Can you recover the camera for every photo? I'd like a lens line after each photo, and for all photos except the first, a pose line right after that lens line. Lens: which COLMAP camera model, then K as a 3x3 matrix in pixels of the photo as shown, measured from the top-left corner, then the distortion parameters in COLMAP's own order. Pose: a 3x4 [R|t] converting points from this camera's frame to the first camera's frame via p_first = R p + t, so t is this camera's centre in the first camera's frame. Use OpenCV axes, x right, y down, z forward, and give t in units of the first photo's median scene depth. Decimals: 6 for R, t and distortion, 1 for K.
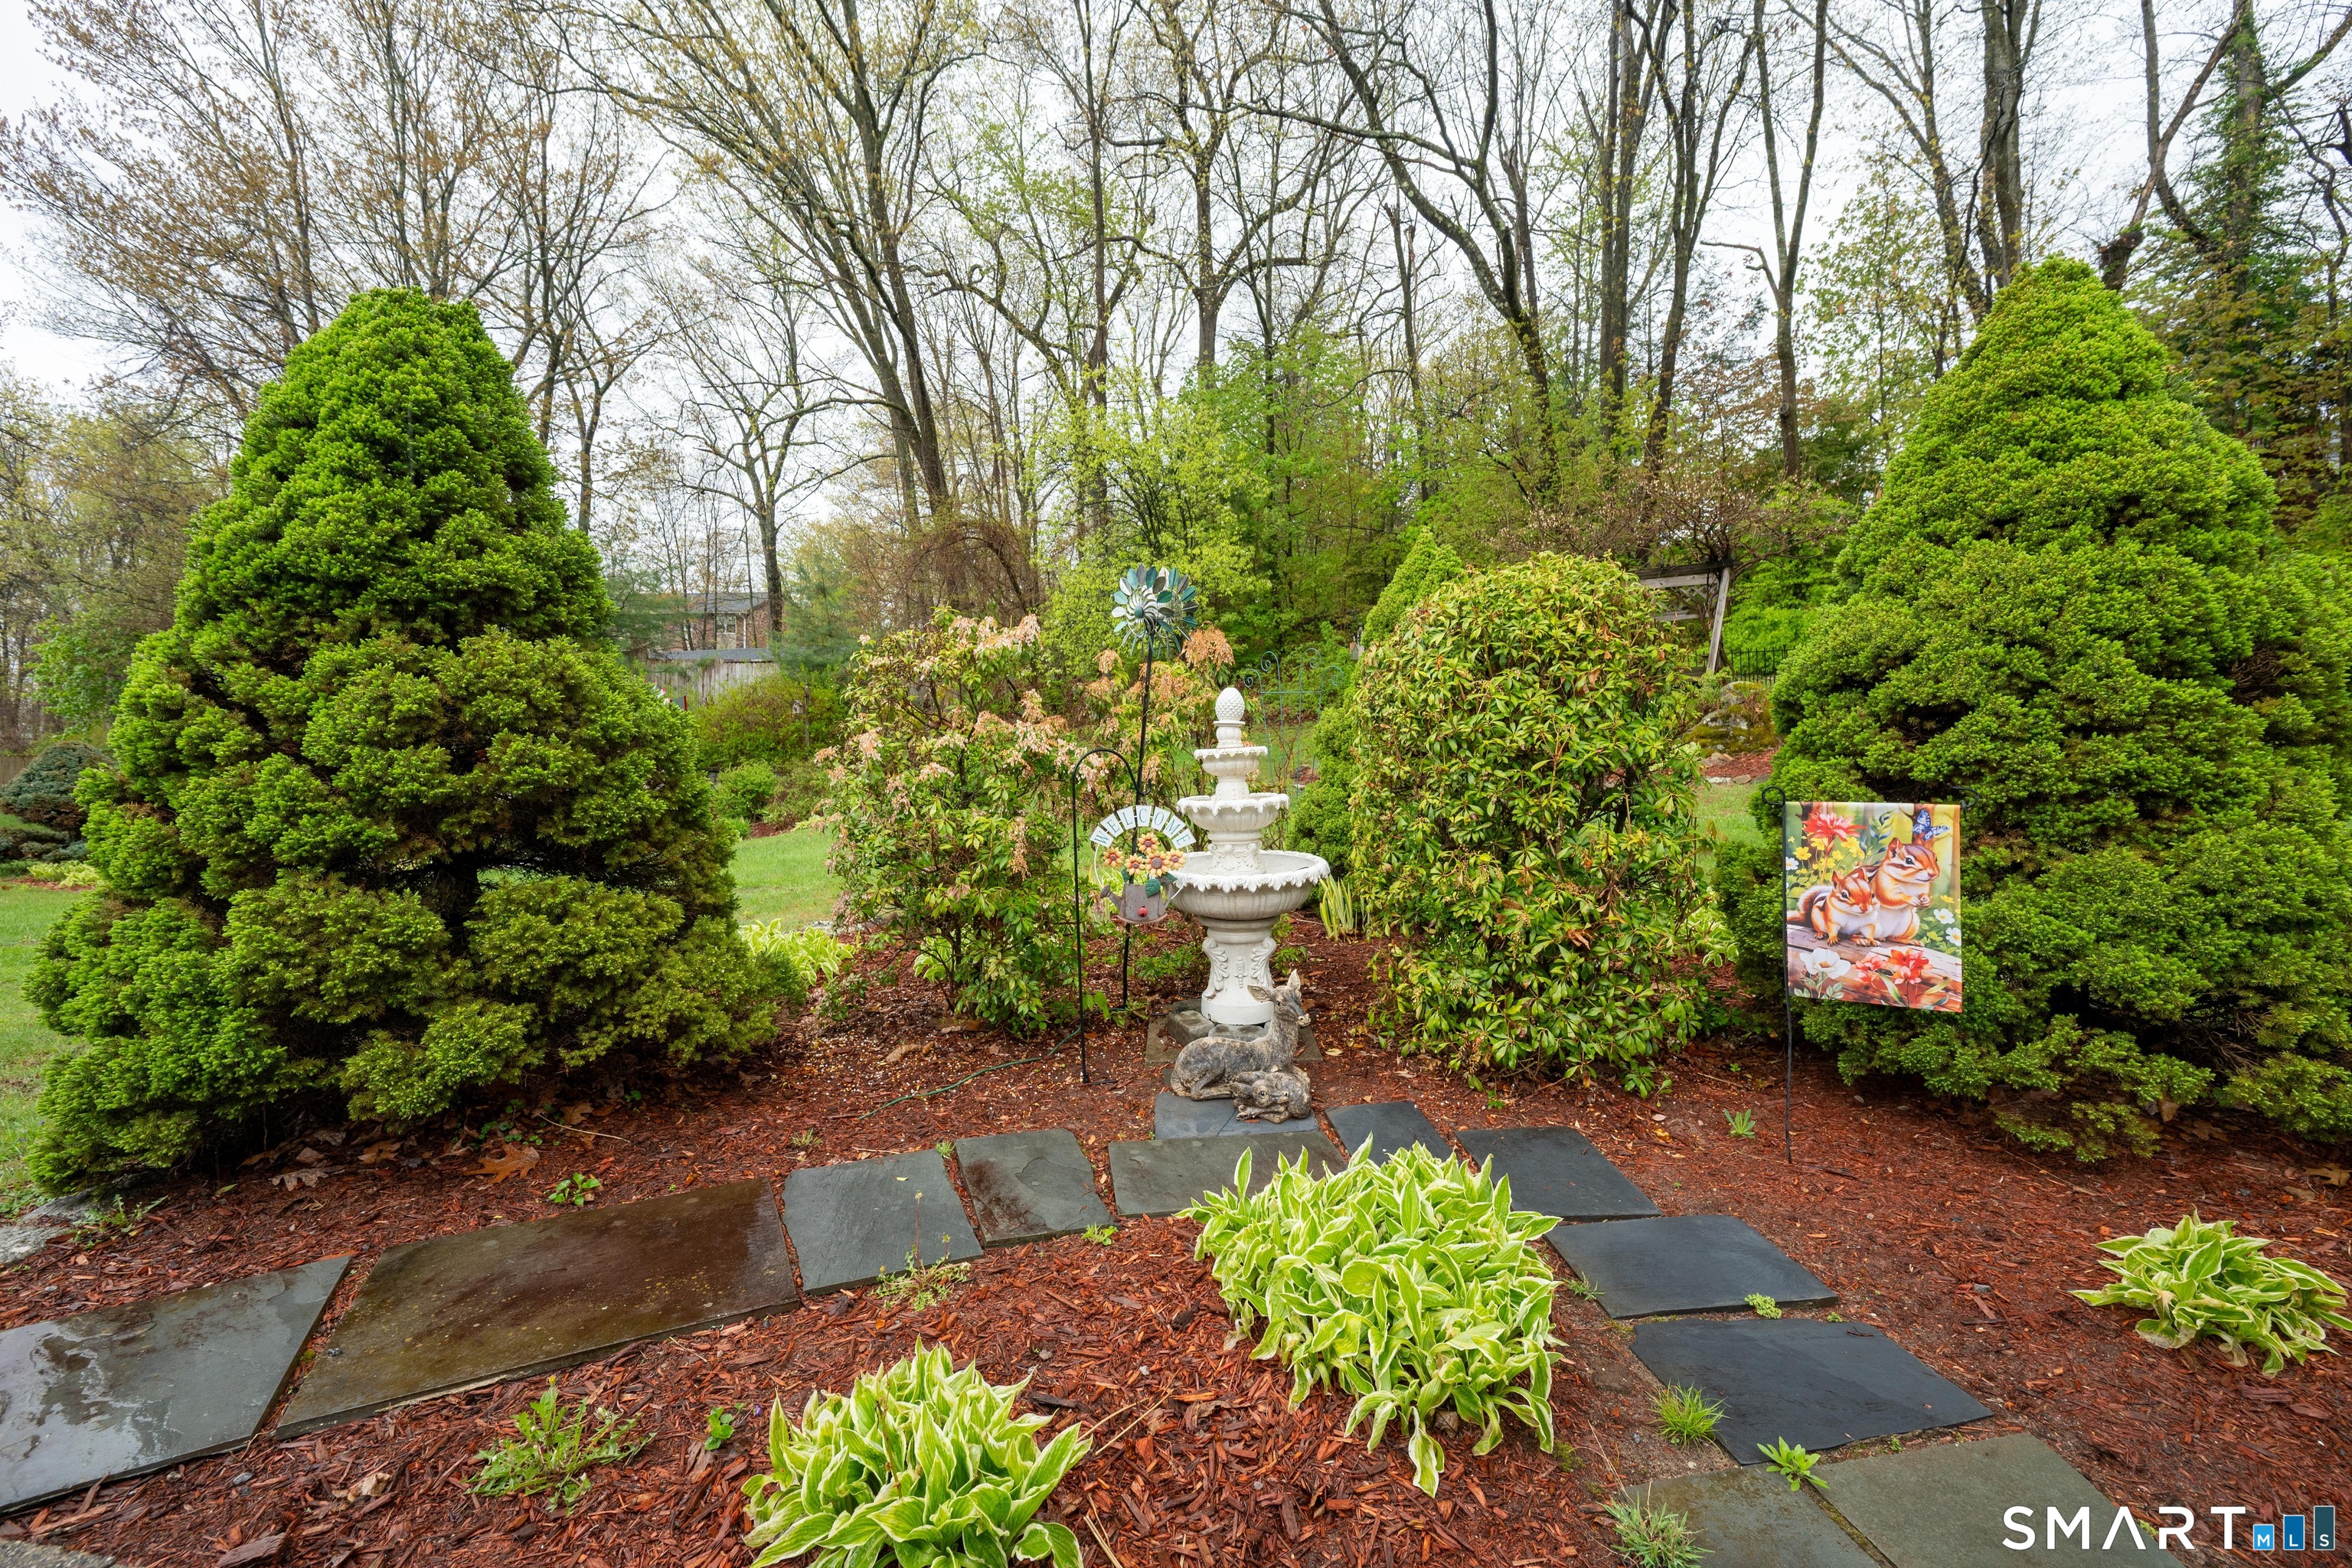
lens RADIAL K [[962.4, 0, 1181.6], [0, 962.4, 779.3], [0, 0, 1]] dist [-0.000477, -0.000542]
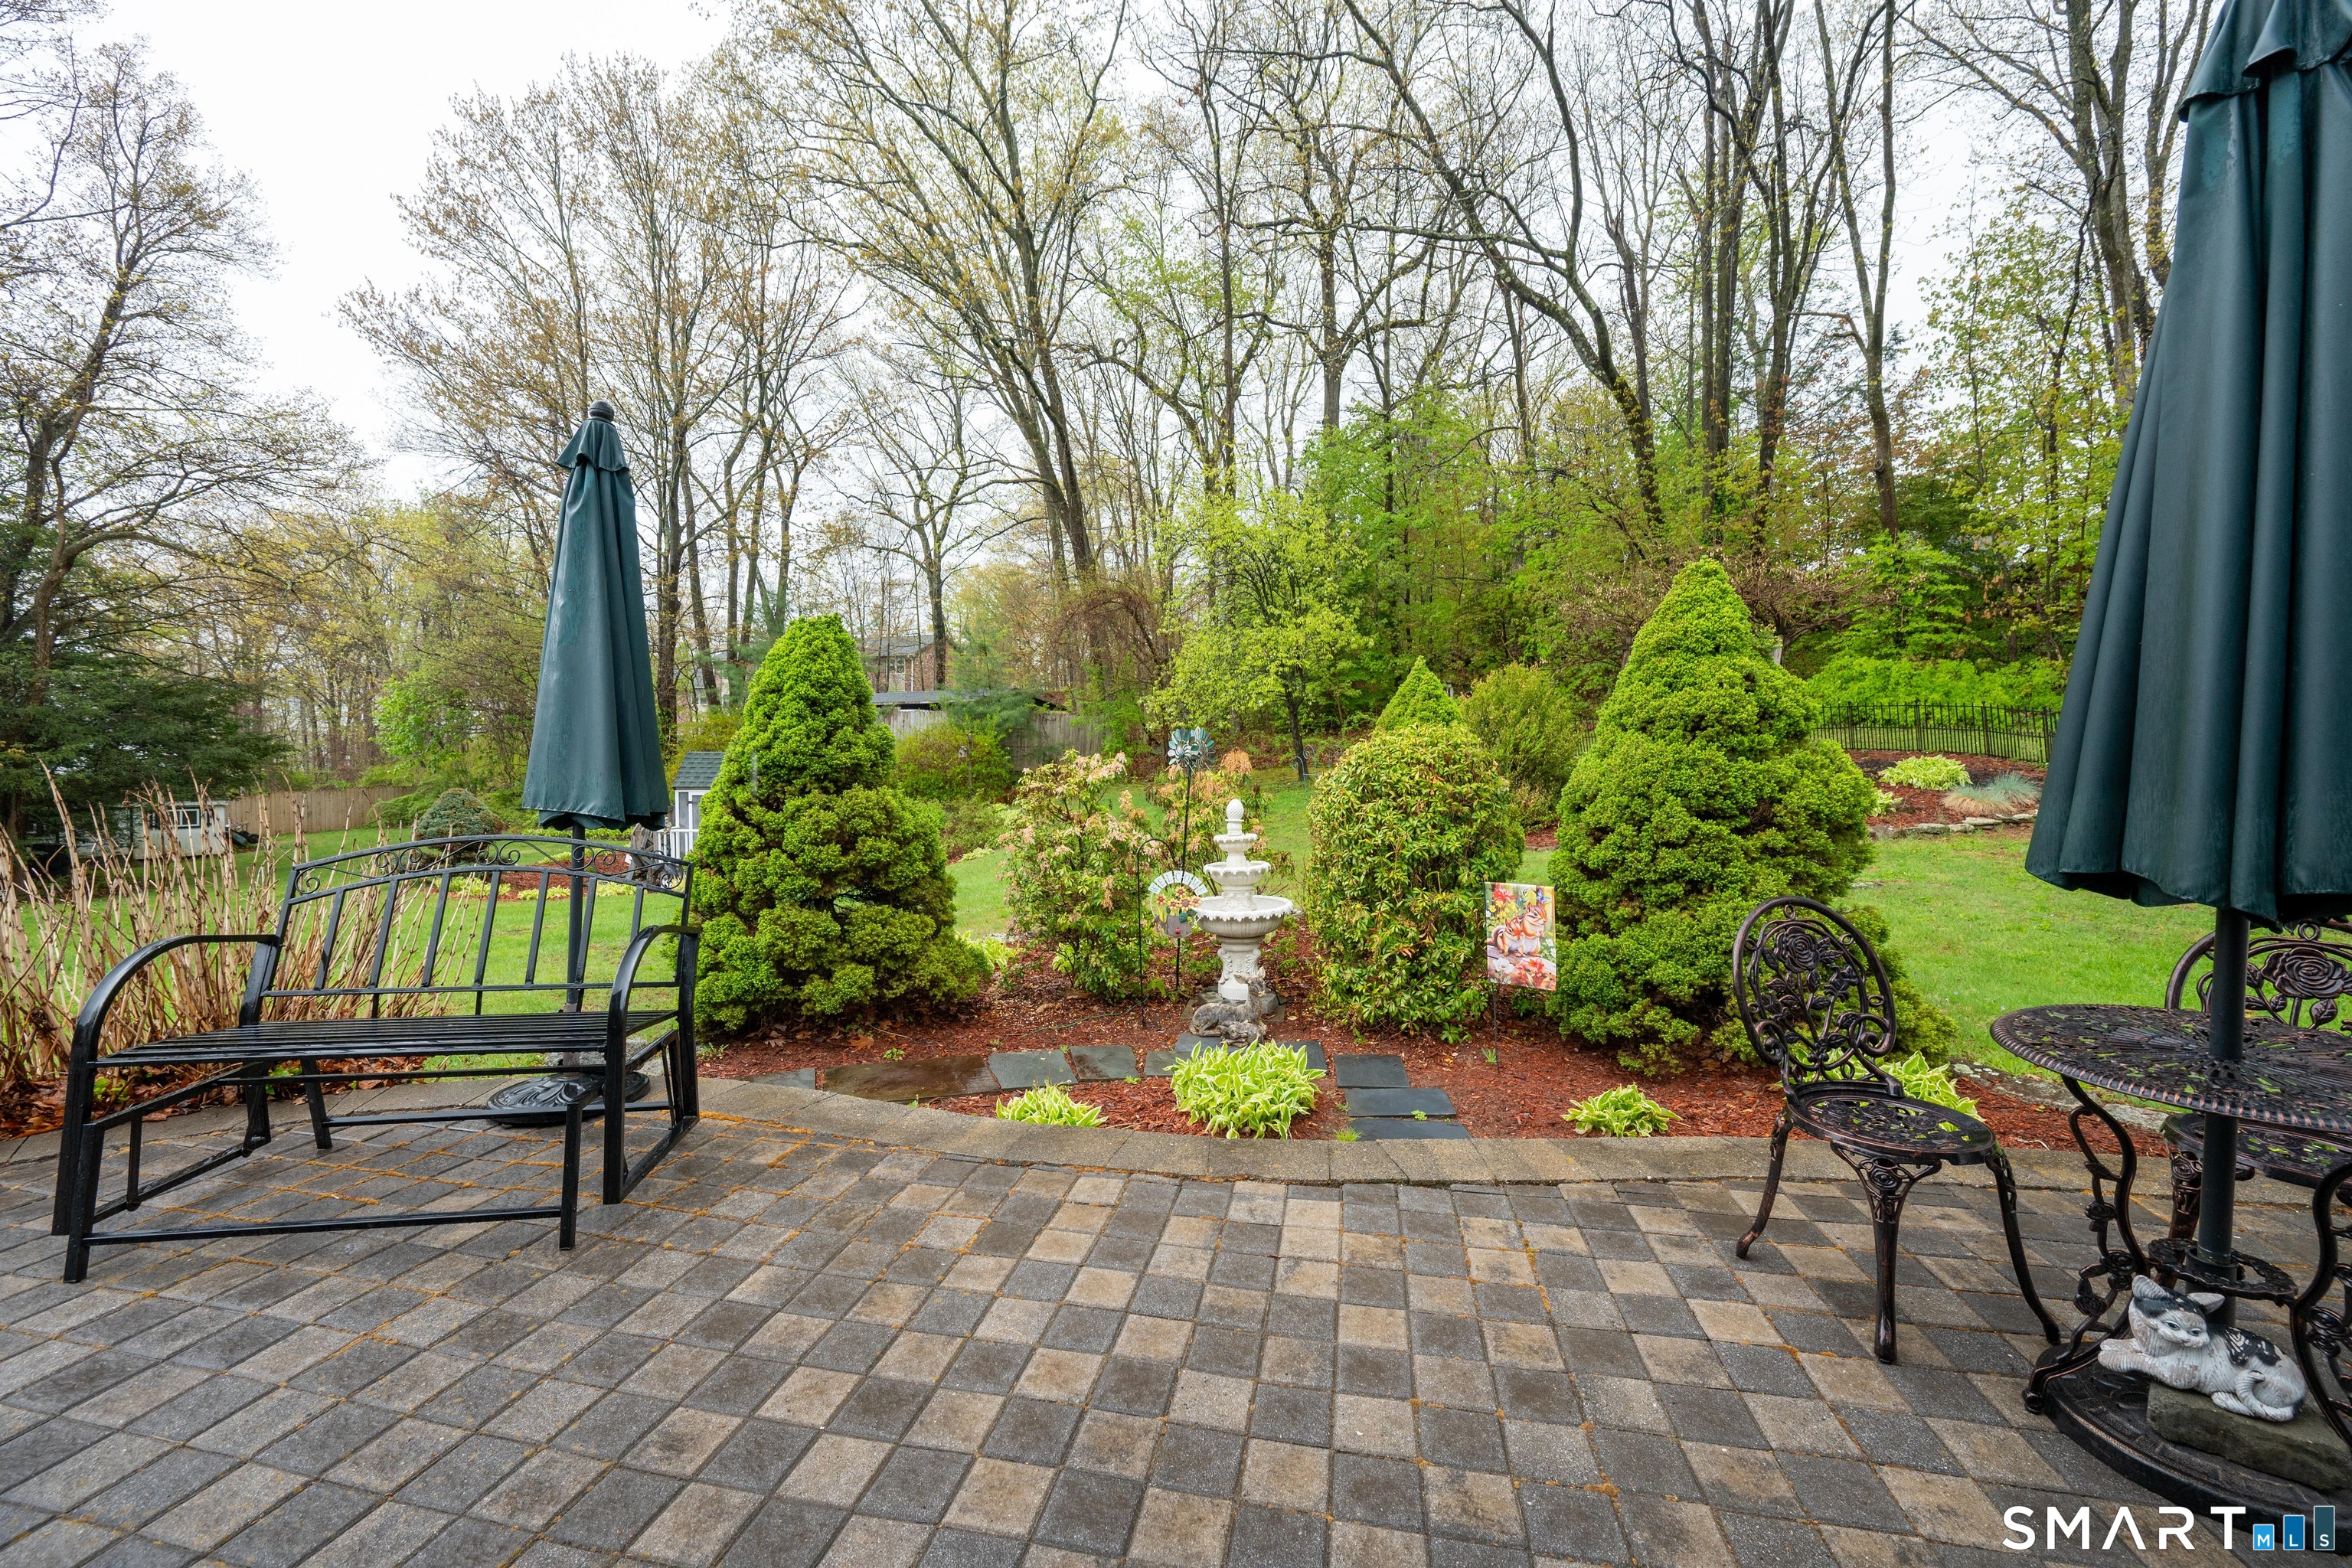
lens RADIAL K [[962.4, 0, 1171.5], [0, 962.4, 779.5], [0, 0, 1]] dist [-0.000477, -0.000542]
pose [[0.987647, 0.002310, -0.156679, 0.186209], [-0.006336, 0.999662, -0.025203, -0.079235], [0.156568, 0.025885, 0.987328, -0.621186]]
